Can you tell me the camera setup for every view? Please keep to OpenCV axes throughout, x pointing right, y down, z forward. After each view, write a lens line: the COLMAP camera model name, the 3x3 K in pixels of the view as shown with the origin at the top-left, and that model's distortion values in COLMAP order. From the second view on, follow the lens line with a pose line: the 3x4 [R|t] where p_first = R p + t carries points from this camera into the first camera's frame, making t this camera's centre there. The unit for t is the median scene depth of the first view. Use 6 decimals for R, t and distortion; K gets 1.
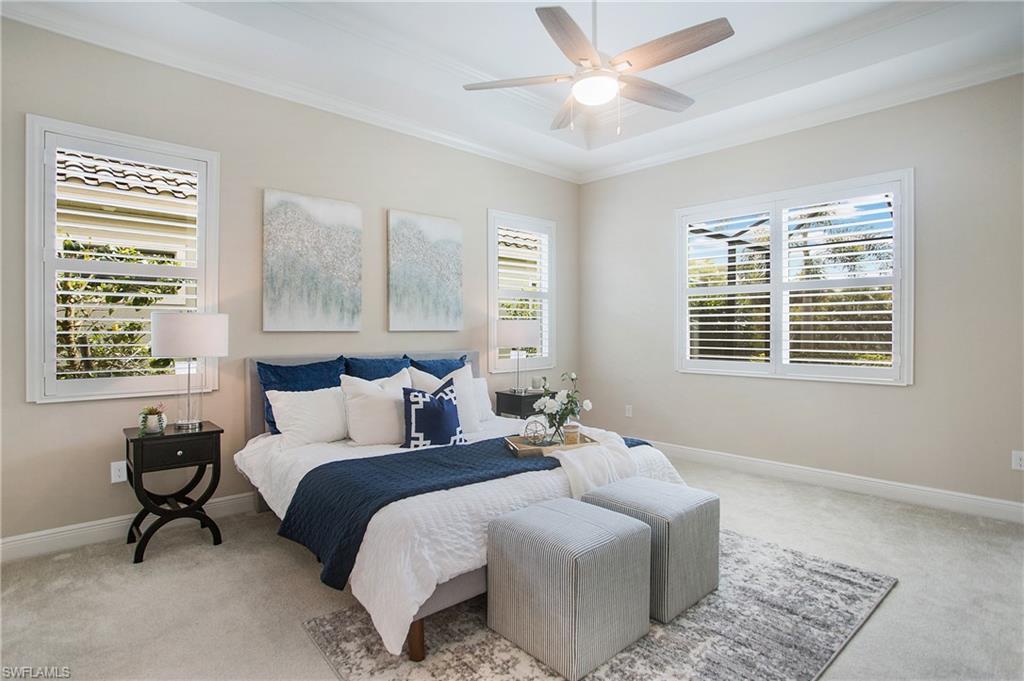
lens RADIAL K [[499.5, 0, 494.6], [0, 499.5, 334.2], [0, 0, 1]] dist [-0.031900, 0.000562]
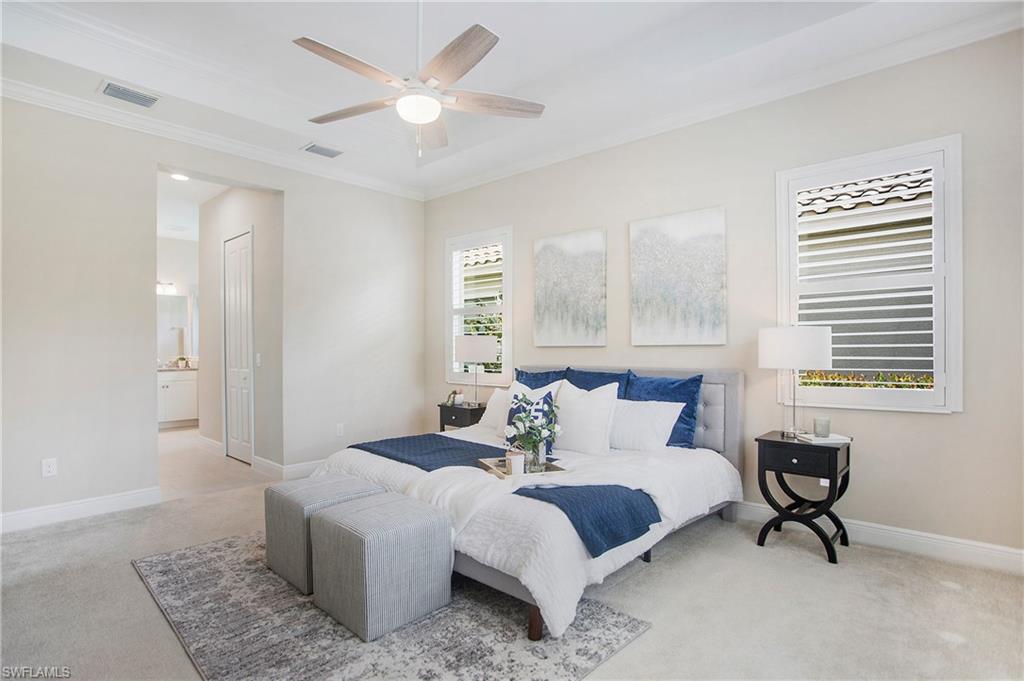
lens RADIAL K [[491.0, 0, 509.6], [0, 491.0, 358.8], [0, 0, 1]] dist [-0.052711, 0.000188]
pose [[0.149105, 0.026062, -0.988478, 0.752319], [-0.001191, 0.999657, 0.026177, -0.005016], [0.988821, -0.002726, 0.149085, 0.643487]]
